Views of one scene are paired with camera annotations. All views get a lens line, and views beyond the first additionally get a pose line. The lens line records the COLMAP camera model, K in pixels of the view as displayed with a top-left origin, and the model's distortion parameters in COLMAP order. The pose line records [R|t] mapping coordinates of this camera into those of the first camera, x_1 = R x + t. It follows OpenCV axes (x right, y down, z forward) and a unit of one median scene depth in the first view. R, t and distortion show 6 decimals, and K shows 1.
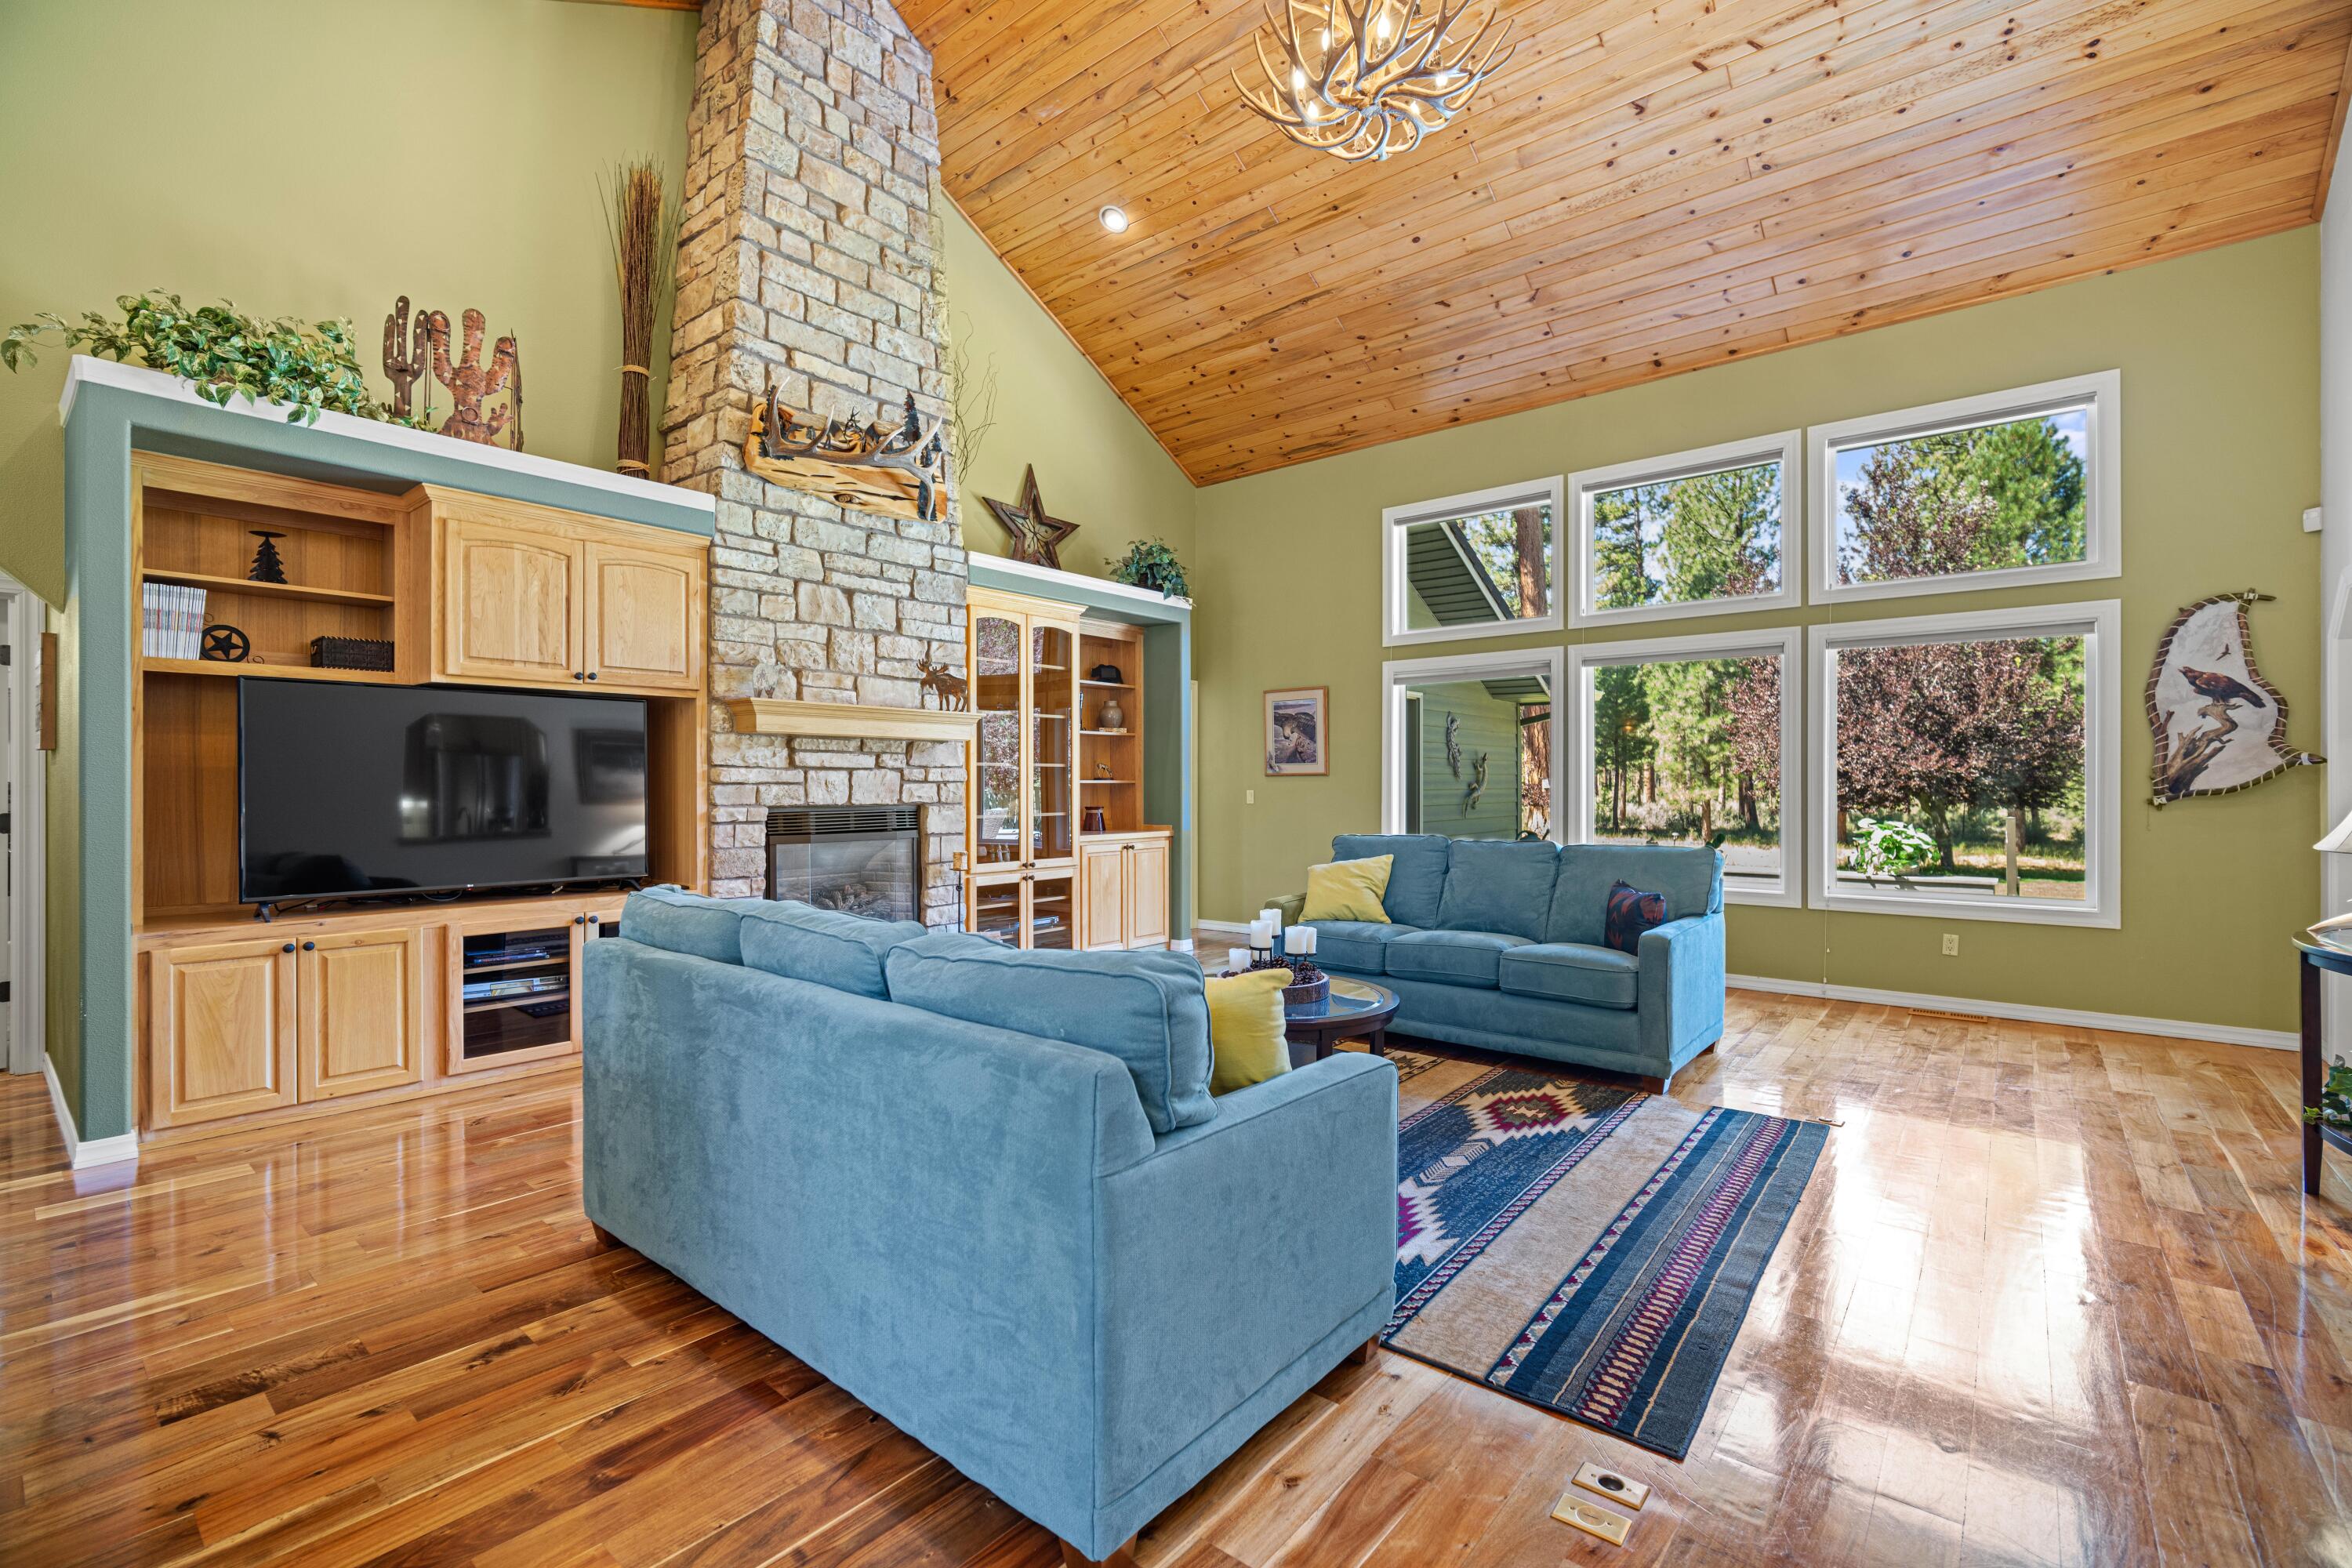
lens RADIAL K [[999.3, 0, 1176.0], [0, 999.3, 784.0], [0, 0, 1]] dist [0.000115, 0.000039]
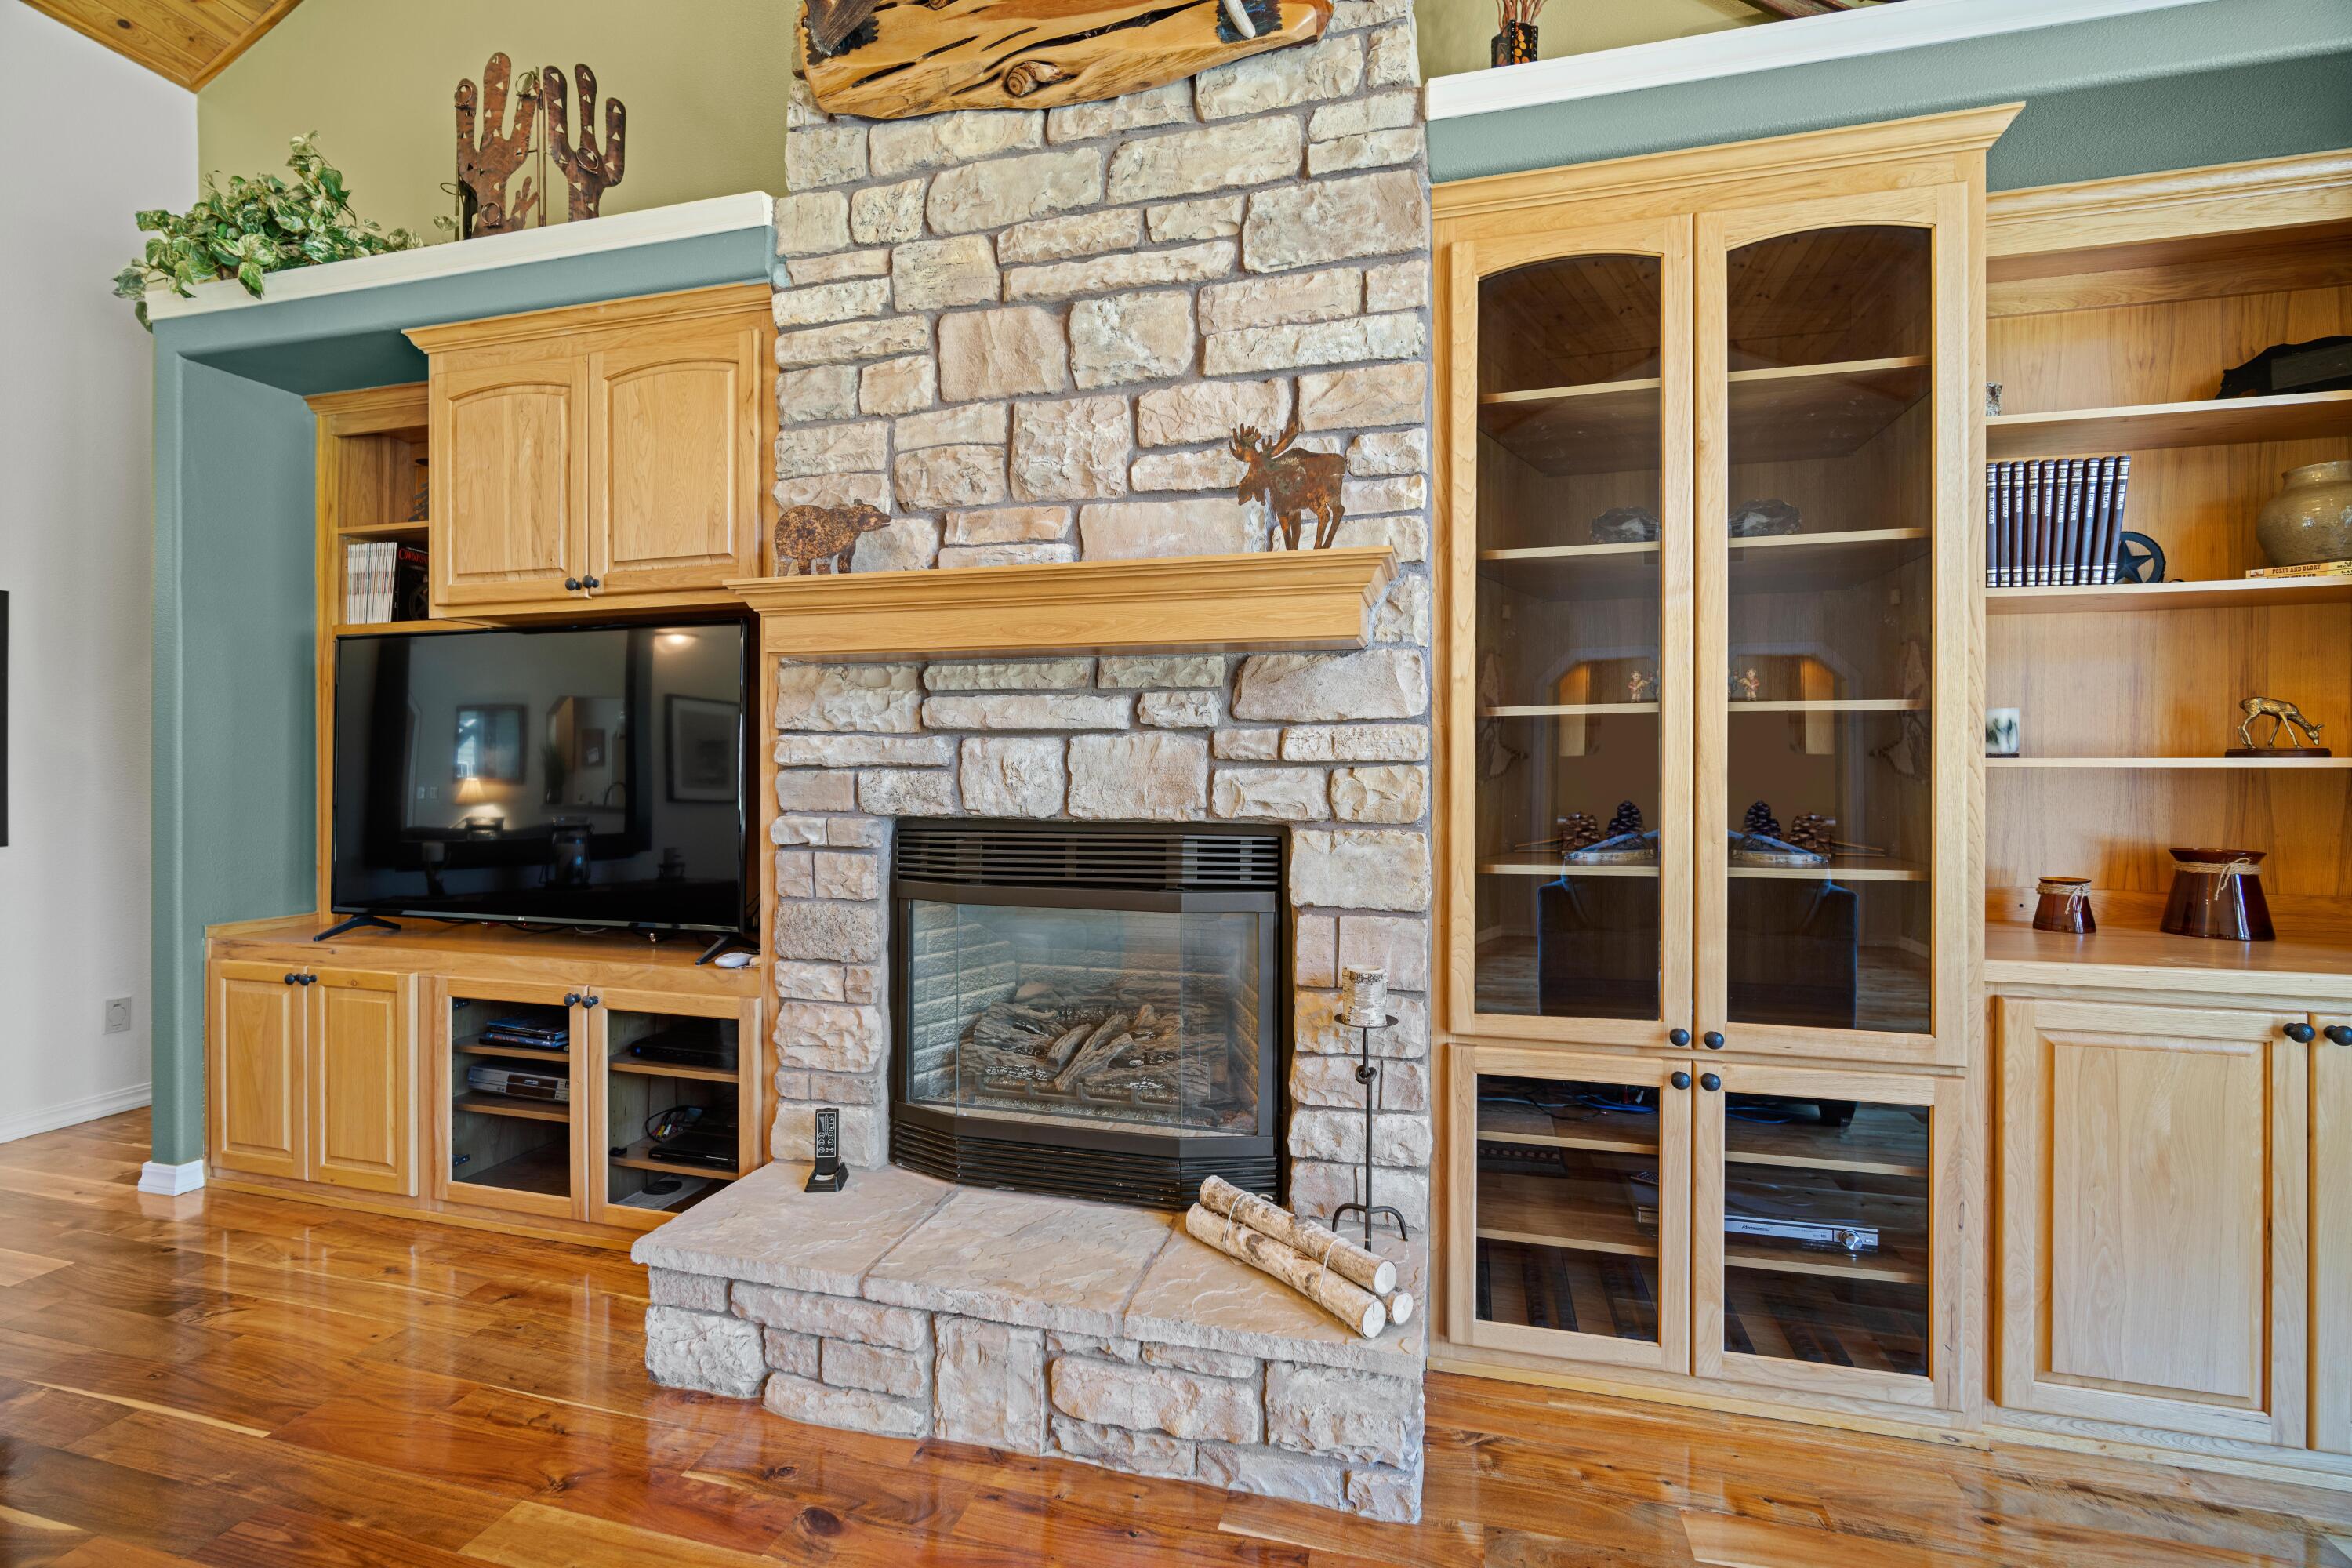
lens RADIAL K [[1026.6, 0, 1176.3], [0, 1026.6, 766.7], [0, 0, 1]] dist [-0.013292, -0.000106]
pose [[0.421907, 0.004157, -0.906629, 0.078507], [0.000182, 0.999989, 0.004670, -0.002782], [0.906639, -0.002136, 0.421902, 0.858027]]
